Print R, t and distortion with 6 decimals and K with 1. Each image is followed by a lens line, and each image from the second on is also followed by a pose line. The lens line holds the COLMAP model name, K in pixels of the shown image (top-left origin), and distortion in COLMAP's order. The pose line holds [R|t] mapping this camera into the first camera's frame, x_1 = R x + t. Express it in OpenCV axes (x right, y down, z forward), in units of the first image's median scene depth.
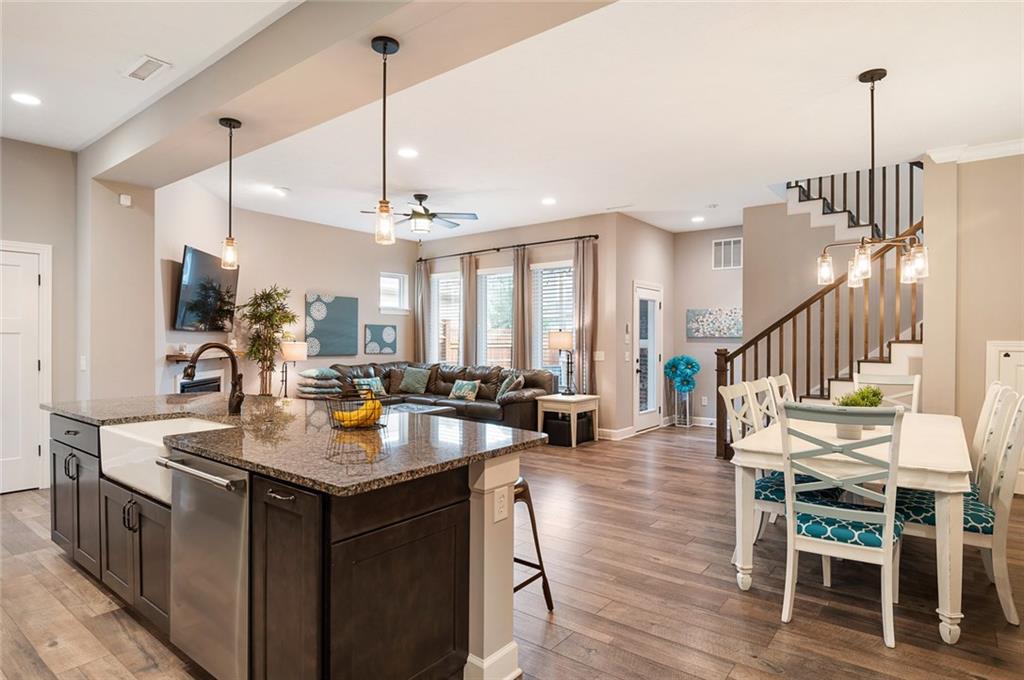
lens RADIAL K [[543.7, 0, 520.8], [0, 543.7, 339.3], [0, 0, 1]] dist [-0.000204, -0.001054]
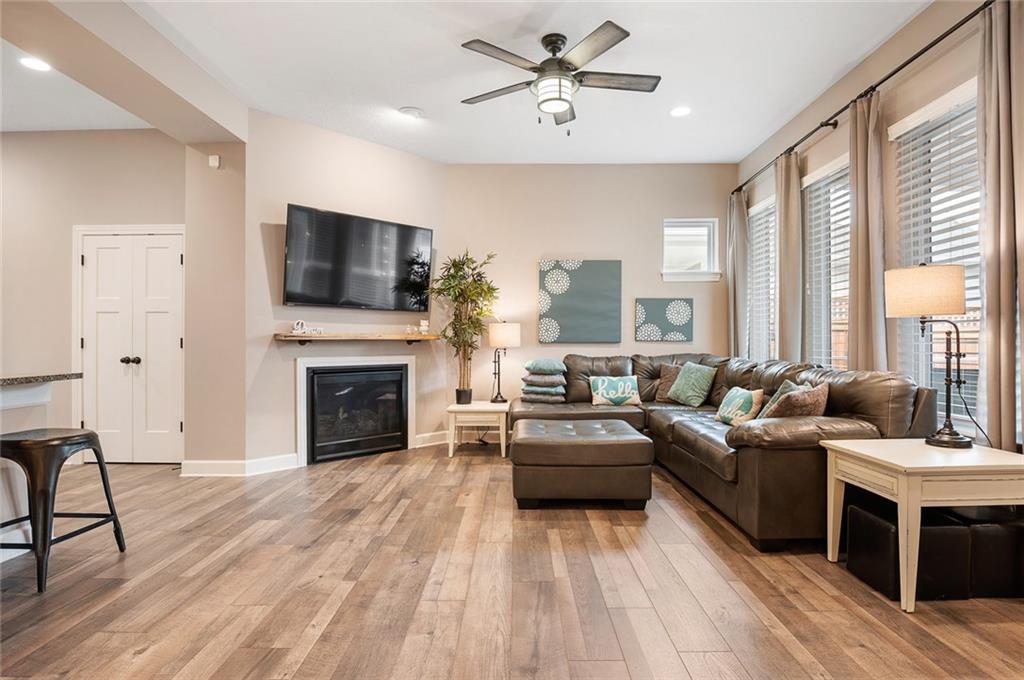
lens RADIAL K [[543.7, 0, 510.0], [0, 543.7, 344.5], [0, 0, 1]] dist [-0.000204, -0.001054]
pose [[0.609238, -0.001720, -0.792985, 0.189481], [0.007184, 0.999969, 0.003350, 0.032361], [0.792955, -0.007738, 0.609232, 0.545003]]
